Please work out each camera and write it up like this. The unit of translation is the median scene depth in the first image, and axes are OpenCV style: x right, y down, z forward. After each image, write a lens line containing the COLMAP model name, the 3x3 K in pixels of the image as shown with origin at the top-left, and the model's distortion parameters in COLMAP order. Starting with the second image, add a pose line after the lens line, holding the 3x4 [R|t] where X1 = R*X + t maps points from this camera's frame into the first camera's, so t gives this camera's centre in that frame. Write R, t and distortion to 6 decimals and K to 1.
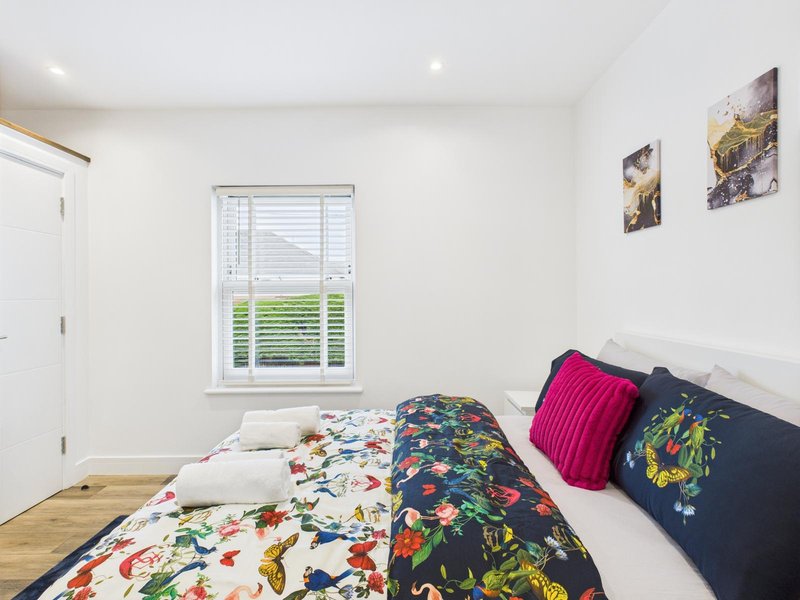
lens RADIAL K [[419.7, 0, 400.1], [0, 419.7, 292.4], [0, 0, 1]] dist [-0.000378, 0.000669]
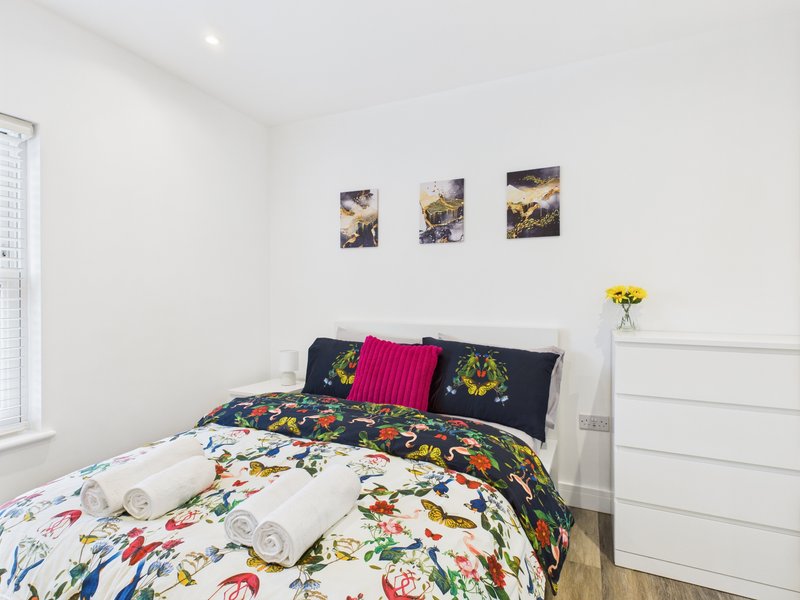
lens RADIAL K [[419.7, 0, 400.1], [0, 419.7, 292.4], [0, 0, 1]] dist [-0.000378, 0.000669]
pose [[0.413826, 0.009321, 0.910308, -0.917560], [-0.007560, 0.999948, -0.006802, 0.013644], [-0.910325, -0.004067, 0.413875, 0.409441]]
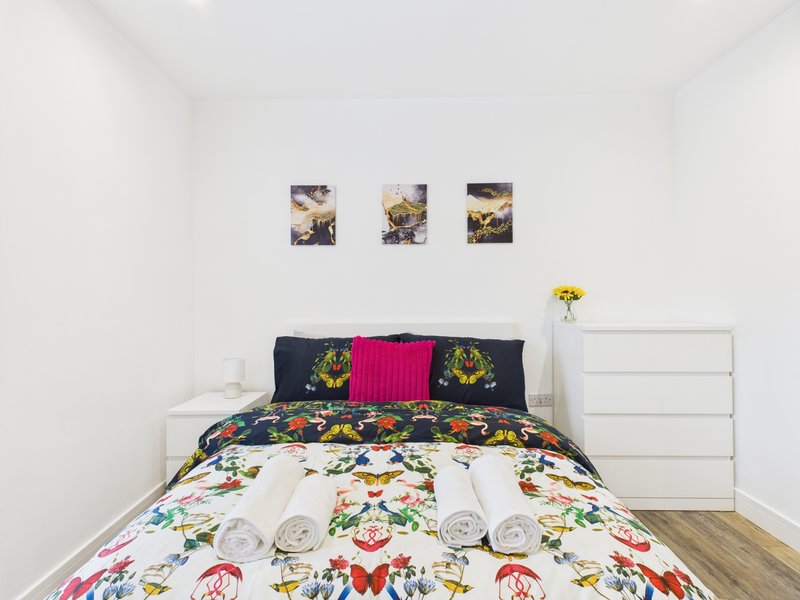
lens RADIAL K [[419.7, 0, 400.1], [0, 419.7, 292.4], [0, 0, 1]] dist [-0.000378, 0.000669]
pose [[0.010583, 0.011279, 0.999880, -1.074377], [0.000234, 0.999936, -0.011282, 0.023175], [-0.999944, 0.000353, 0.010580, 1.001306]]
